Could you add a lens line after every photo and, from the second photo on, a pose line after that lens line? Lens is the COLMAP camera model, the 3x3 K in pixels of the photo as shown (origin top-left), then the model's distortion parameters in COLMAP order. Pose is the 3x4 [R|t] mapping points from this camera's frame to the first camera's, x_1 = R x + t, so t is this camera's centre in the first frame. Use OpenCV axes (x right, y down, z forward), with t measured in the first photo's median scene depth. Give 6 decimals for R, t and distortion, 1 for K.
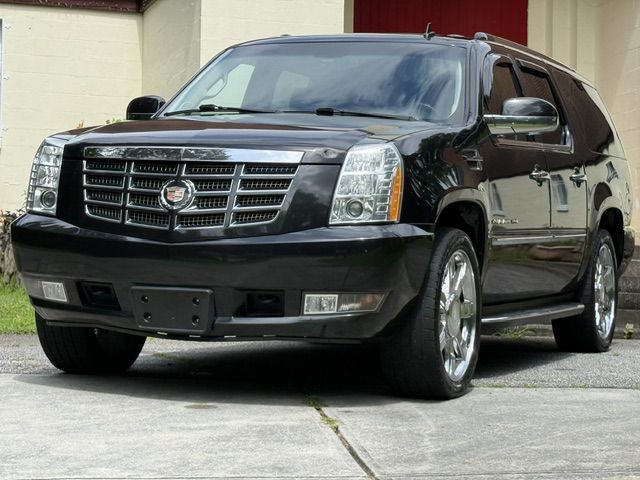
lens RADIAL K [[1734.6, 0, 320.0], [0, 1734.6, 240.0], [0, 0, 1]] dist [0.223875, -0.359596]
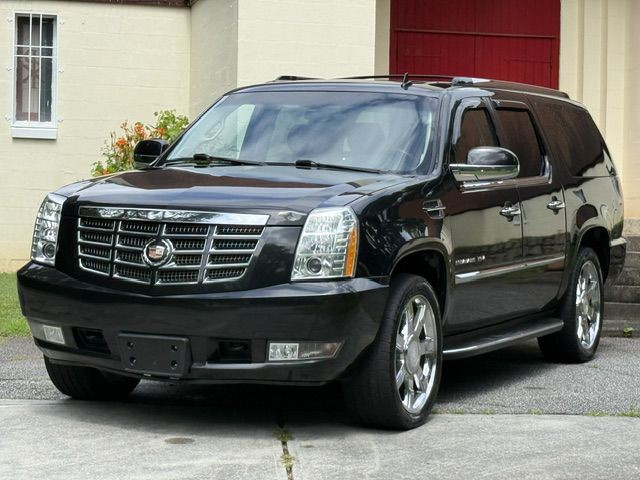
lens RADIAL K [[1734.6, 0, 320.0], [0, 1734.6, 240.0], [0, 0, 1]] dist [0.223875, -0.359596]
pose [[0.998670, -0.002529, -0.051487, 0.077737], [0.004318, 0.999390, 0.034669, -0.070369], [0.051368, -0.034845, 0.998072, -0.111846]]
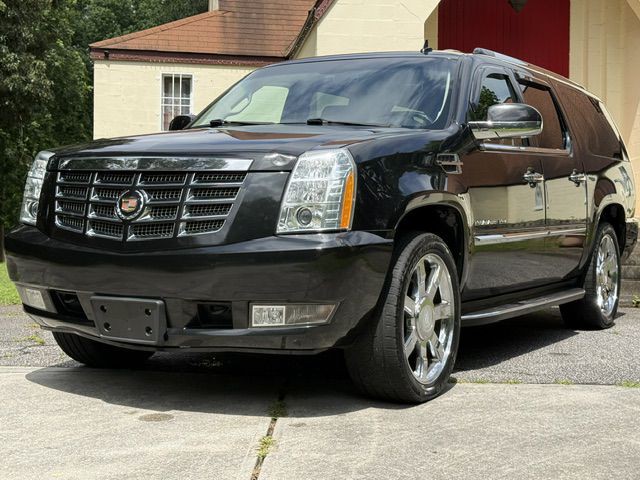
lens RADIAL K [[1043.9, 0, 318.7], [0, 1043.9, 246.9], [0, 0, 1]] dist [0.182544, -0.030597]
pose [[0.990045, -0.011105, -0.140316, 0.104886], [0.014769, 0.999576, 0.025101, -0.014940], [0.139977, -0.026923, 0.989789, 0.404525]]
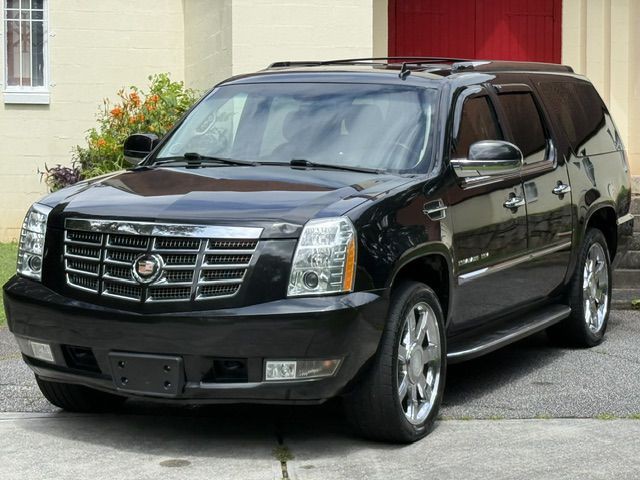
lens RADIAL K [[1734.6, 0, 320.0], [0, 1734.6, 240.0], [0, 0, 1]] dist [0.223875, -0.359596]
pose [[0.998337, -0.020201, -0.053994, 0.080268], [0.024230, 0.996886, 0.075039, -0.117926], [0.052310, -0.076222, 0.995718, -0.064265]]
